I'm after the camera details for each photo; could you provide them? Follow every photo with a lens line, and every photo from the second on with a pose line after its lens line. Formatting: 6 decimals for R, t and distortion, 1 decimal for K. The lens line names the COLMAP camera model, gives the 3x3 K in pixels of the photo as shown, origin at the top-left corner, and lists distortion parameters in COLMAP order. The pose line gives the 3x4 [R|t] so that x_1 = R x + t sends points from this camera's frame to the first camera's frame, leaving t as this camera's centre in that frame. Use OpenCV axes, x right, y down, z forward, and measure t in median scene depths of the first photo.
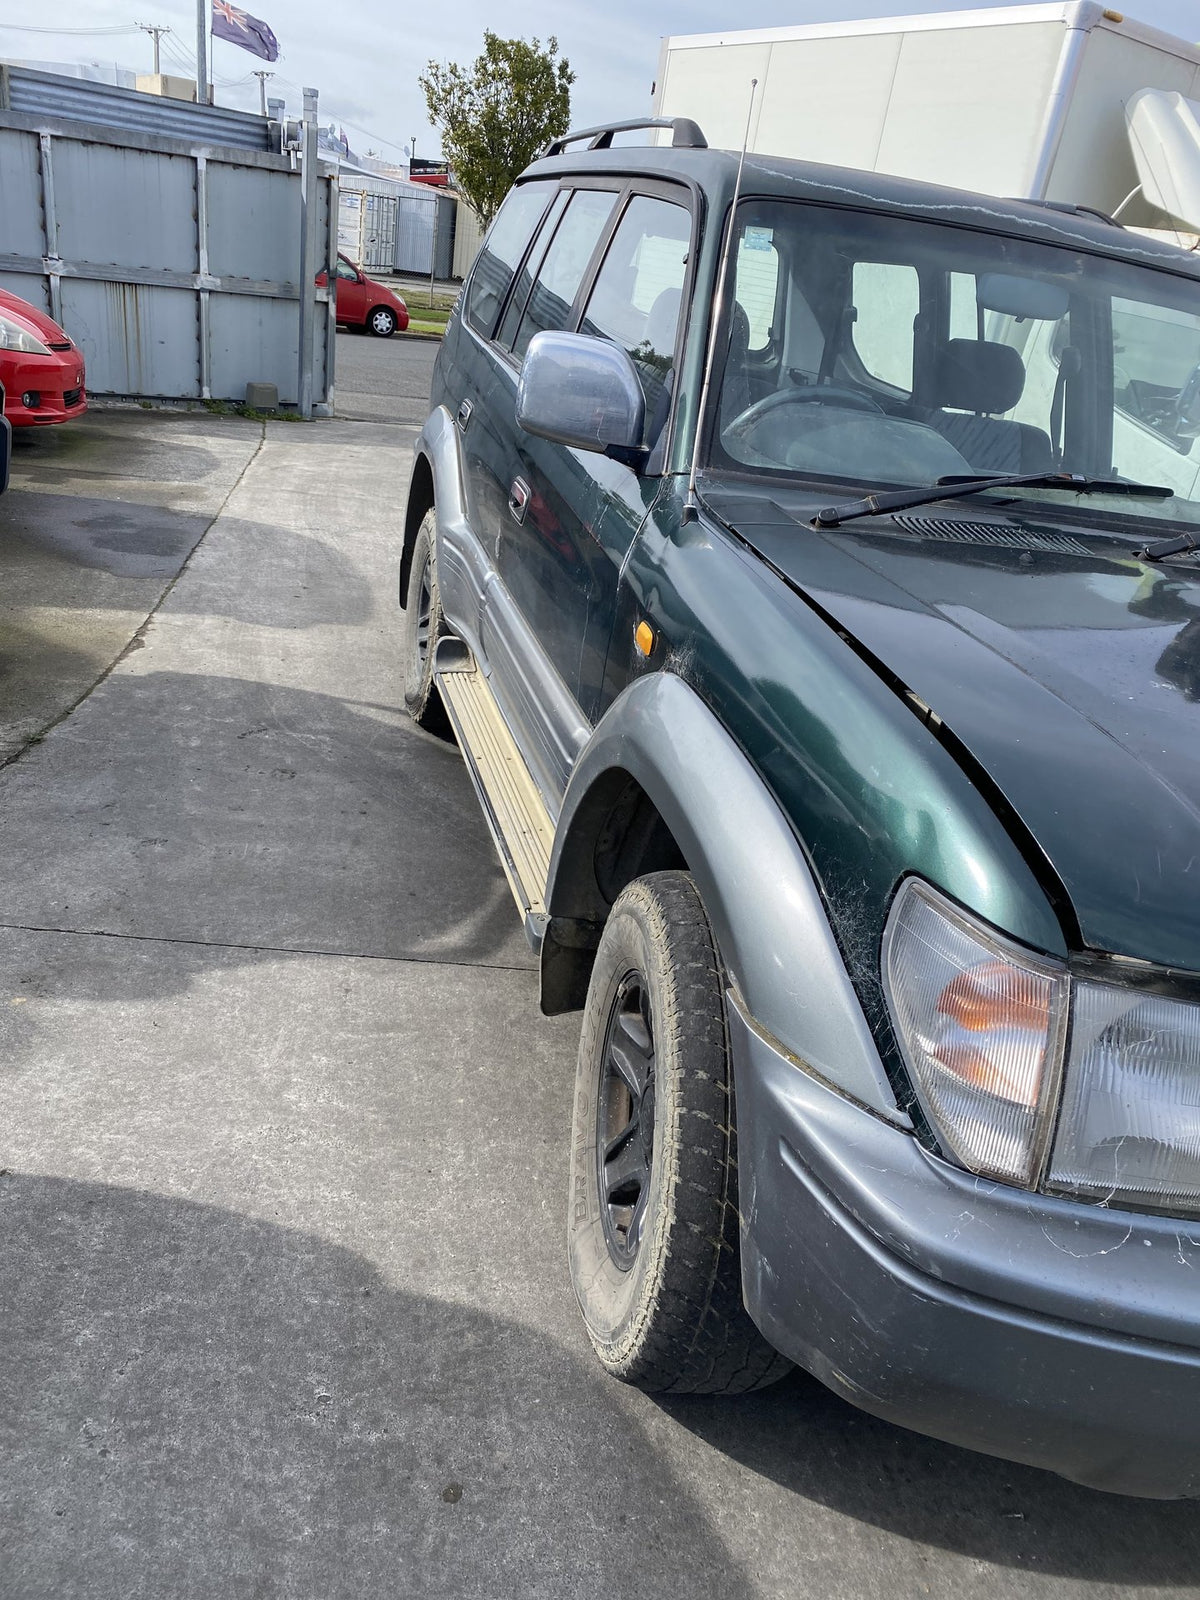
lens RADIAL K [[1249.4, 0, 600.0], [0, 1249.4, 800.0], [0, 0, 1]] dist [0.031339, -0.027903]
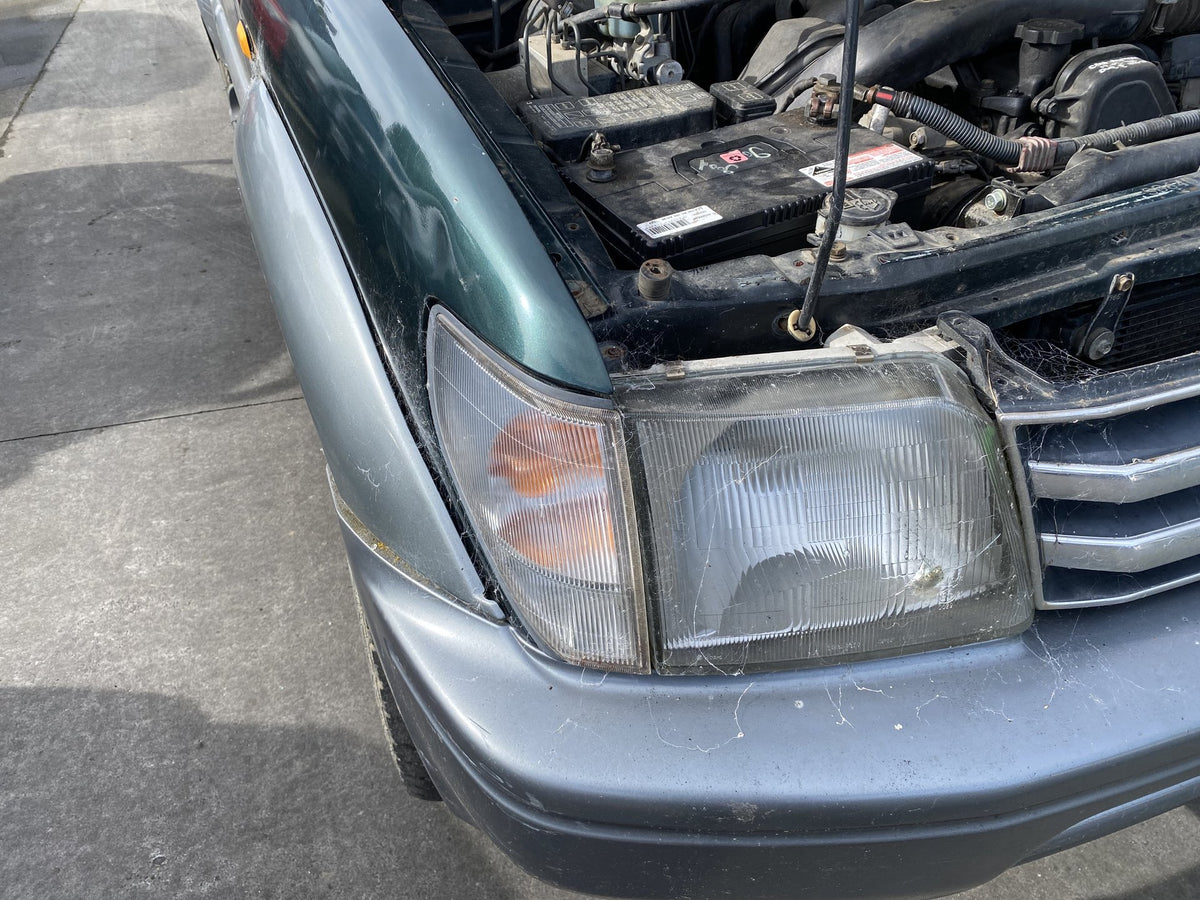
lens RADIAL K [[937.1, 0, 569.1], [0, 937.1, 451.2], [0, 0, 1]] dist [0.031339, -0.027903]
pose [[0.974762, -0.220477, -0.035047, 0.174390], [0.221533, 0.935886, 0.273935, 0.004231], [-0.027596, -0.274786, 0.961109, 0.238686]]
